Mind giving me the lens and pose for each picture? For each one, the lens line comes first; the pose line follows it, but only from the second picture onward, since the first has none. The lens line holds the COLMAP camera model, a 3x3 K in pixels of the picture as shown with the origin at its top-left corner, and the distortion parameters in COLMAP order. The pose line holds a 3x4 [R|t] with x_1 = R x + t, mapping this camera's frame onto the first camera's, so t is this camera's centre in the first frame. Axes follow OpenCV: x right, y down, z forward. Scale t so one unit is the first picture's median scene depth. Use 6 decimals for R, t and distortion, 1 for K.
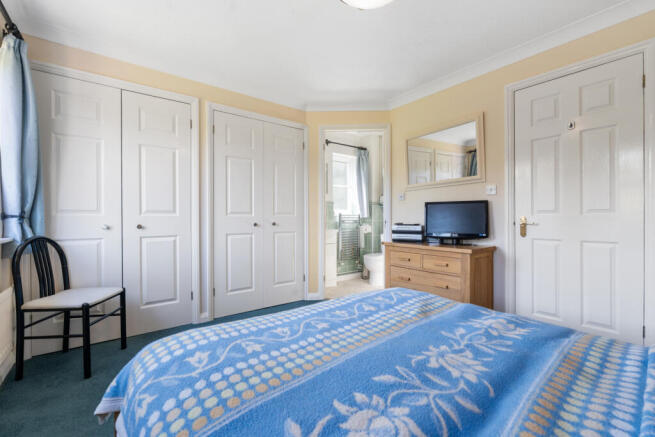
lens RADIAL K [[291.2, 0, 330.5], [0, 291.2, 216.8], [0, 0, 1]] dist [-0.004059, 0.000132]
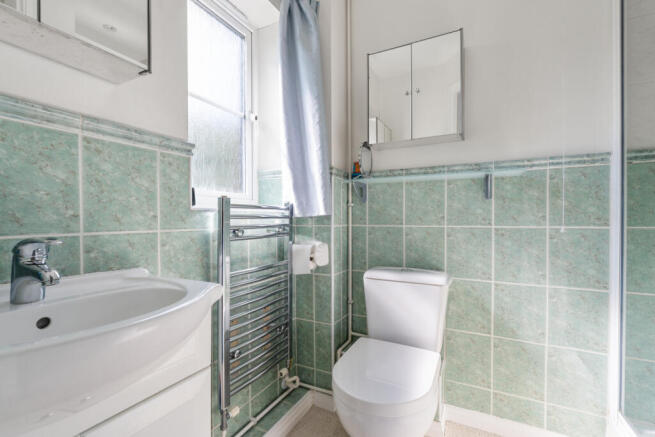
lens RADIAL K [[291.2, 0, 323.3], [0, 291.2, 220.2], [0, 0, 1]] dist [-0.004059, 0.000132]
pose [[0.916782, -0.004359, 0.399364, 0.012445], [0.001756, 0.999975, 0.006884, 0.004534], [-0.399384, -0.005610, 0.916766, 0.723838]]
